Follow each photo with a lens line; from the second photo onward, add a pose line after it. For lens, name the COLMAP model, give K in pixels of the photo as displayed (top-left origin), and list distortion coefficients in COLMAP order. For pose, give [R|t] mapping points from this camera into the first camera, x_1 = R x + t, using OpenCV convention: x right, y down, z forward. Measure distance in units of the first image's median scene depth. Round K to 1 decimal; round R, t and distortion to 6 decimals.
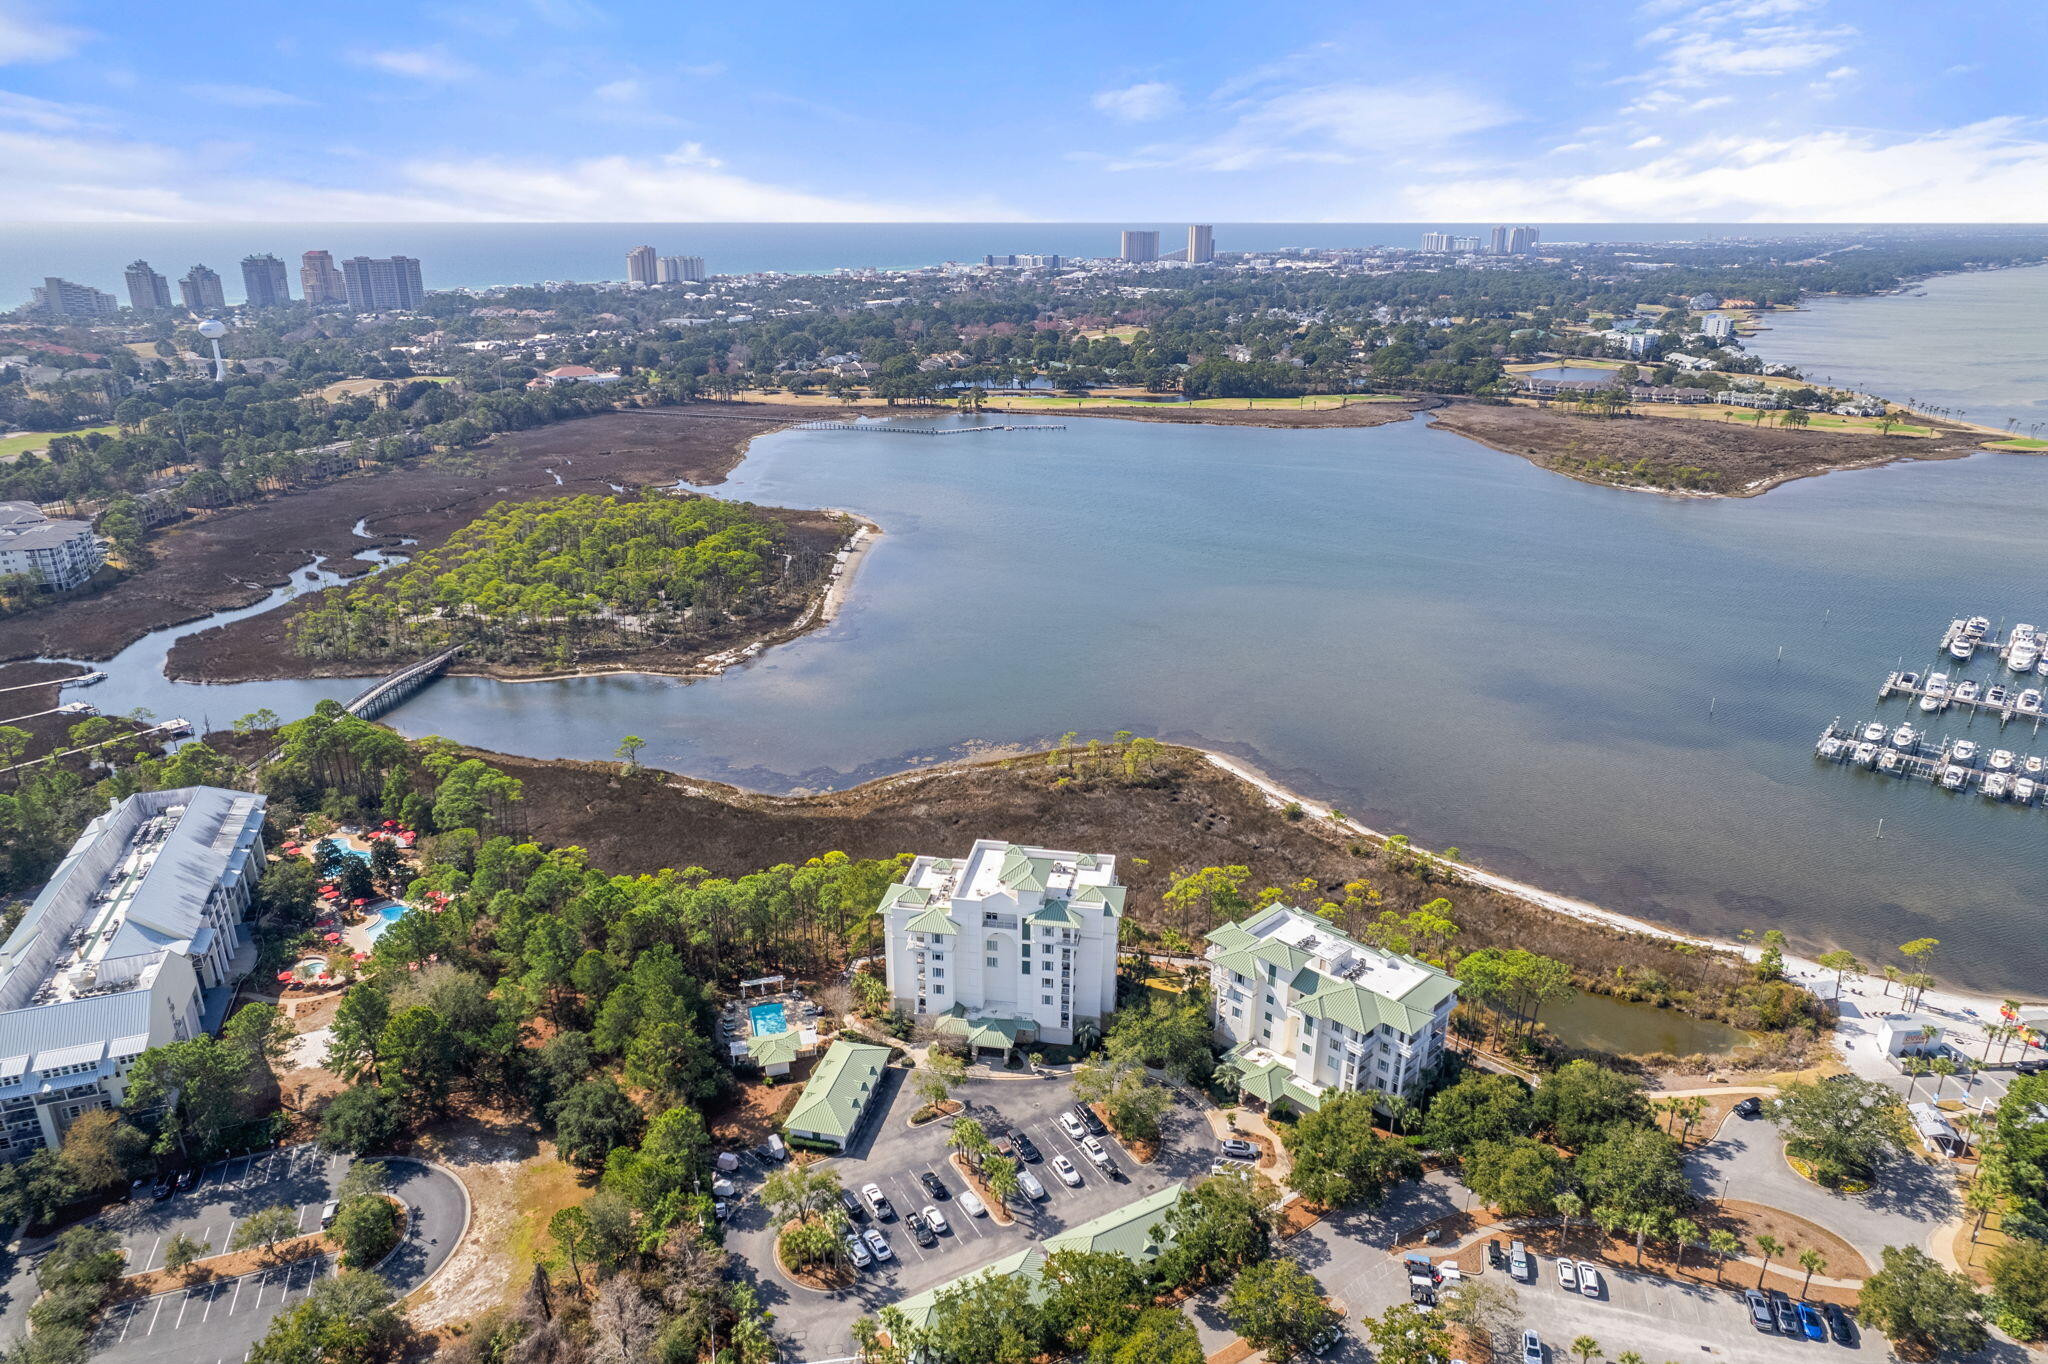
lens RADIAL K [[1325.0, 0, 1024.0], [0, 1325.0, 682.0], [0, 0, 1]] dist [-0.076326, 0.072338]
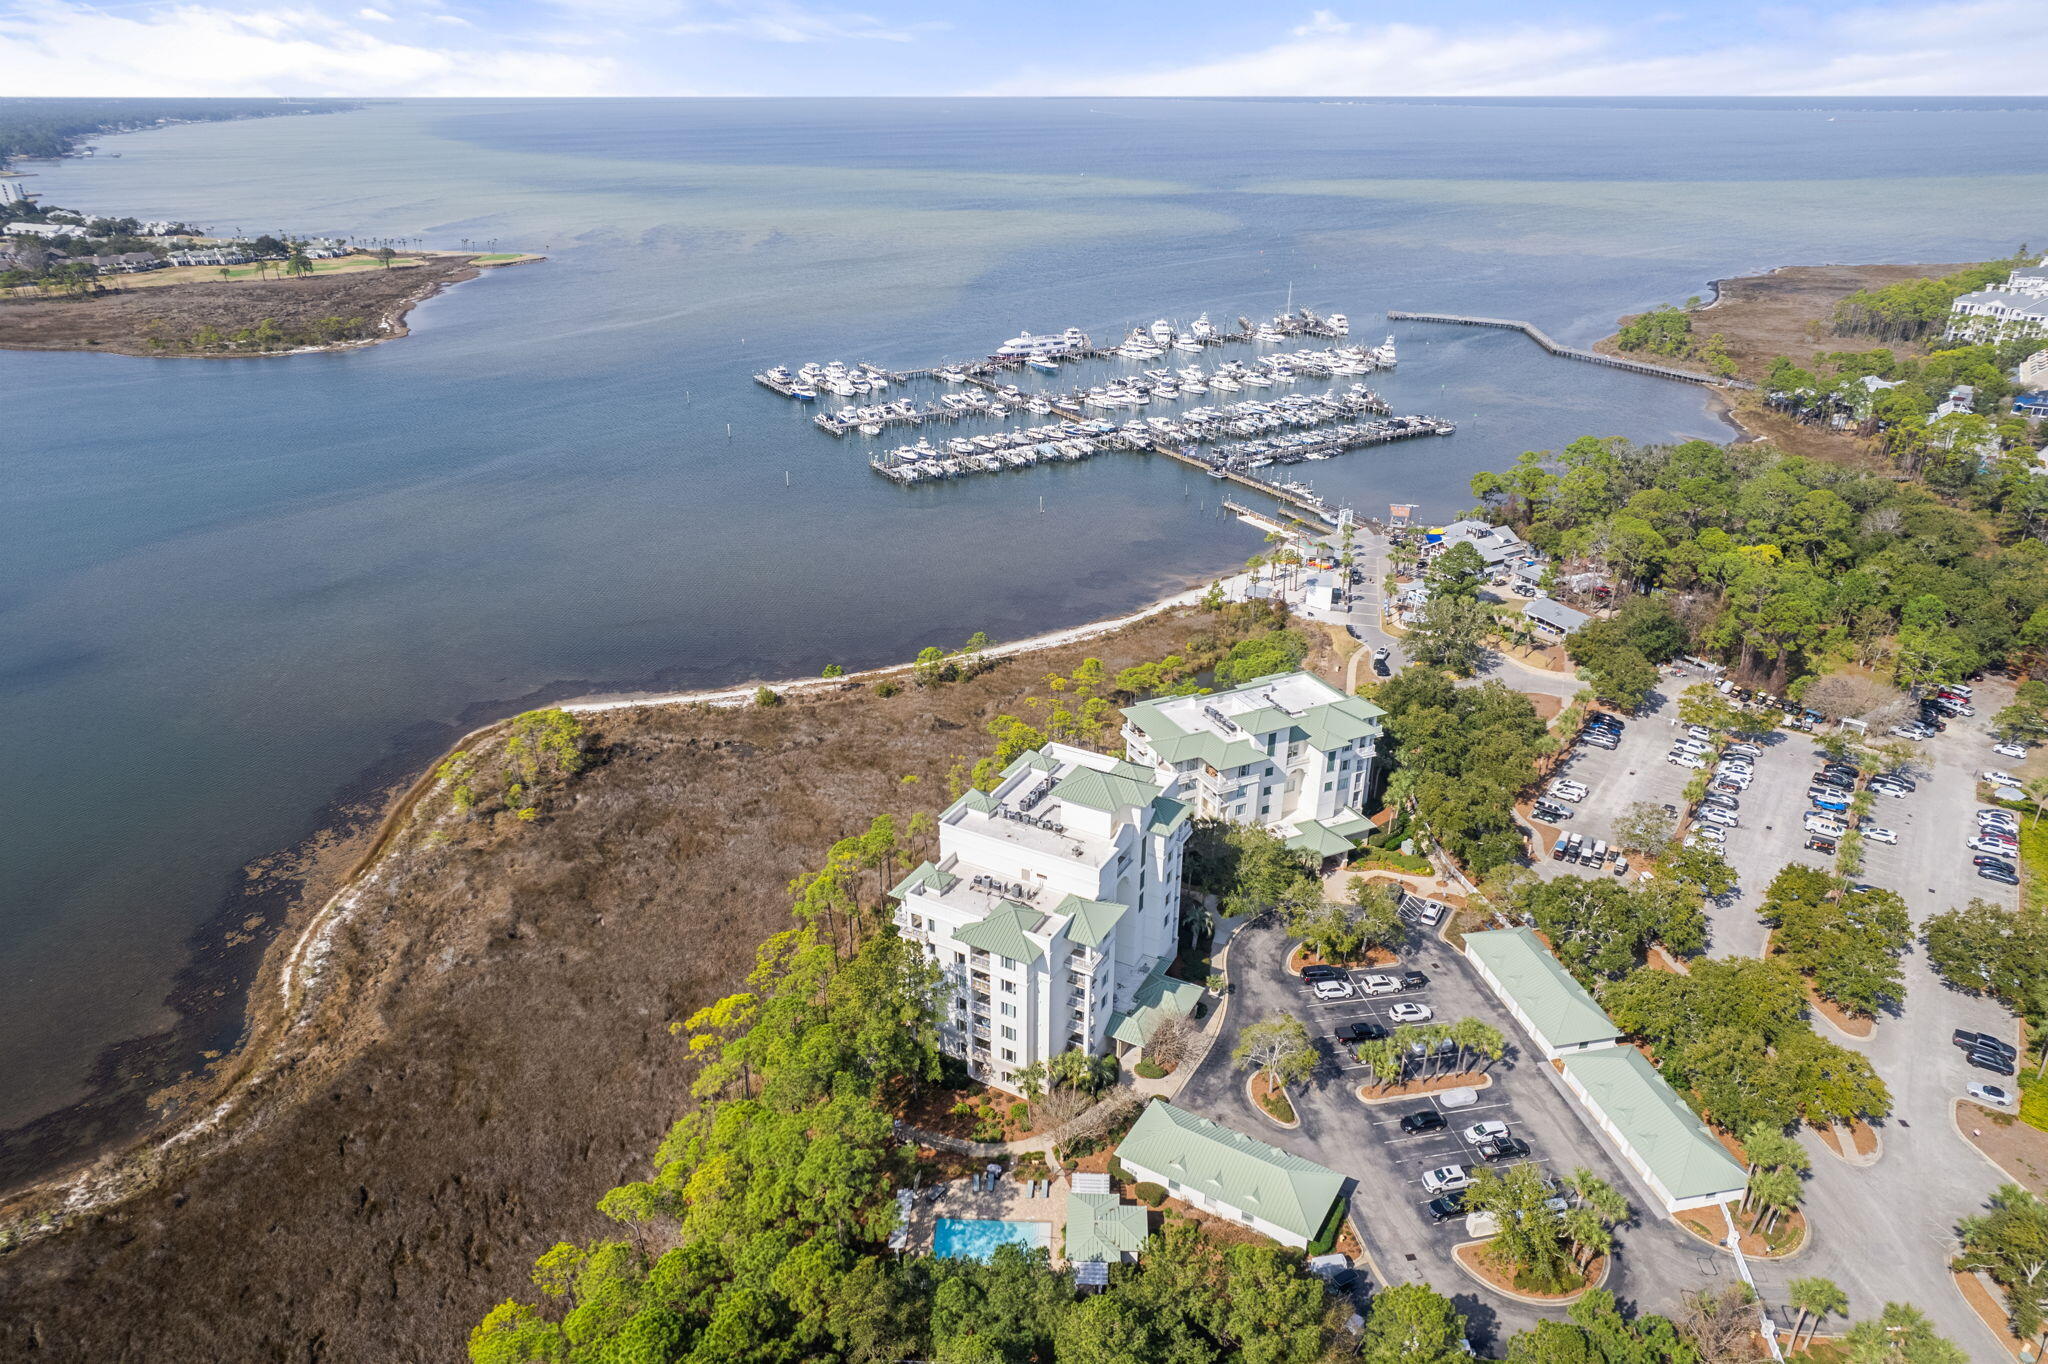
lens RADIAL K [[1316.1, 0, 1024.0], [0, 1316.1, 682.0], [0, 0, 1]] dist [-0.076972, 0.075711]
pose [[0.320768, -0.395795, 0.860497, -0.416695], [0.321387, 0.900087, 0.294201, -0.093212], [-0.890965, 0.182183, 0.415922, 0.495016]]
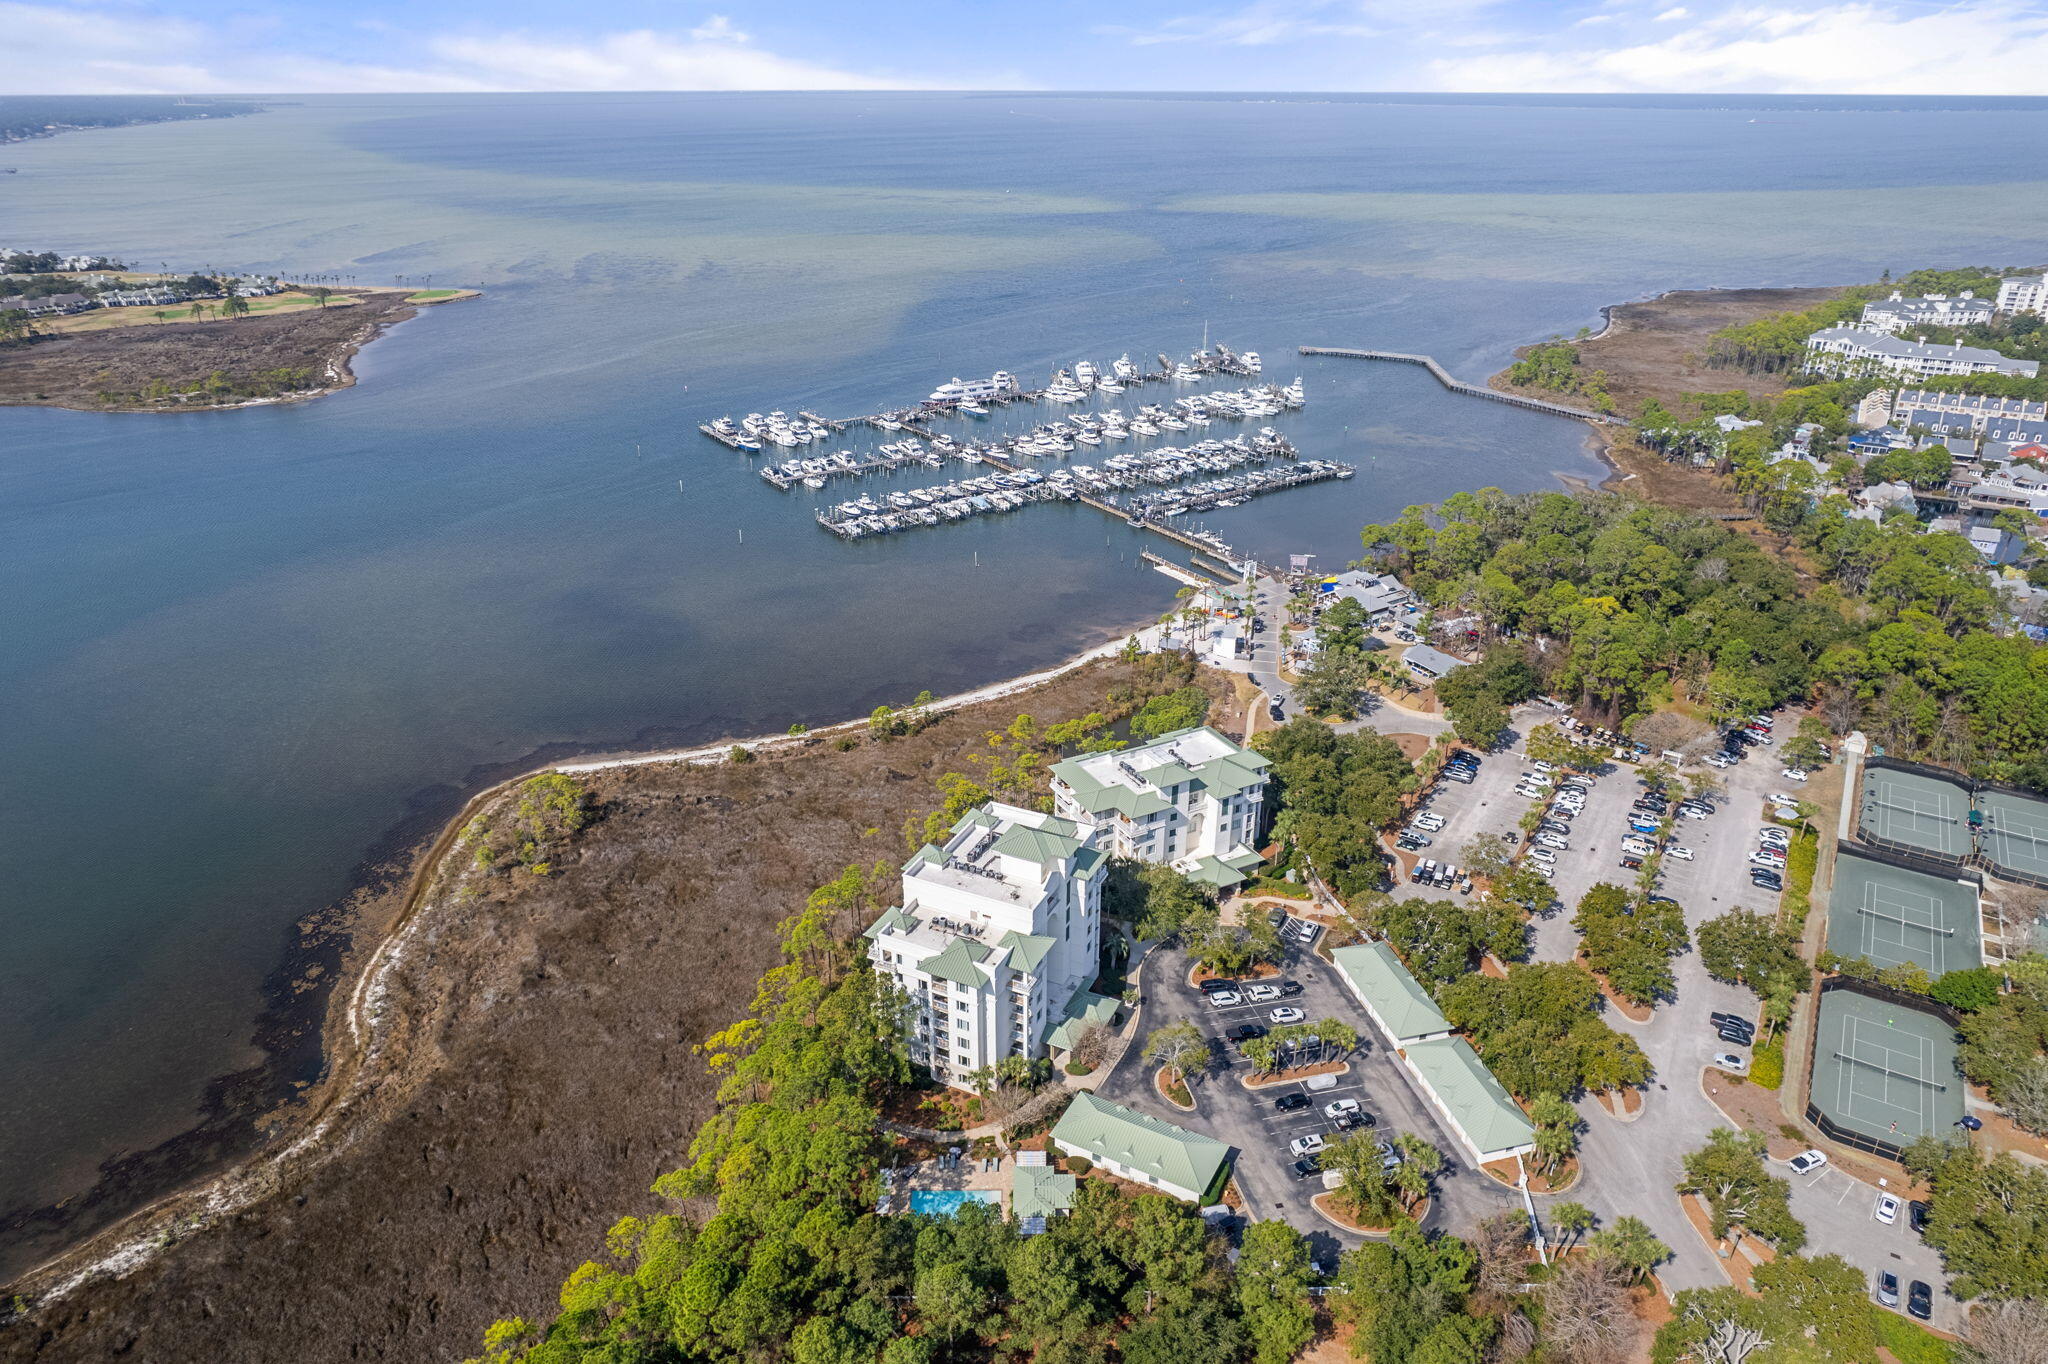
lens RADIAL K [[1334.5, 0, 1024.0], [0, 1334.5, 682.0], [0, 0, 1]] dist [-0.073018, 0.071009]
pose [[0.269499, -0.402235, 0.874973, -0.512051], [0.327898, 0.892627, 0.309355, -0.162848], [-0.905458, 0.203531, 0.372454, 0.439258]]
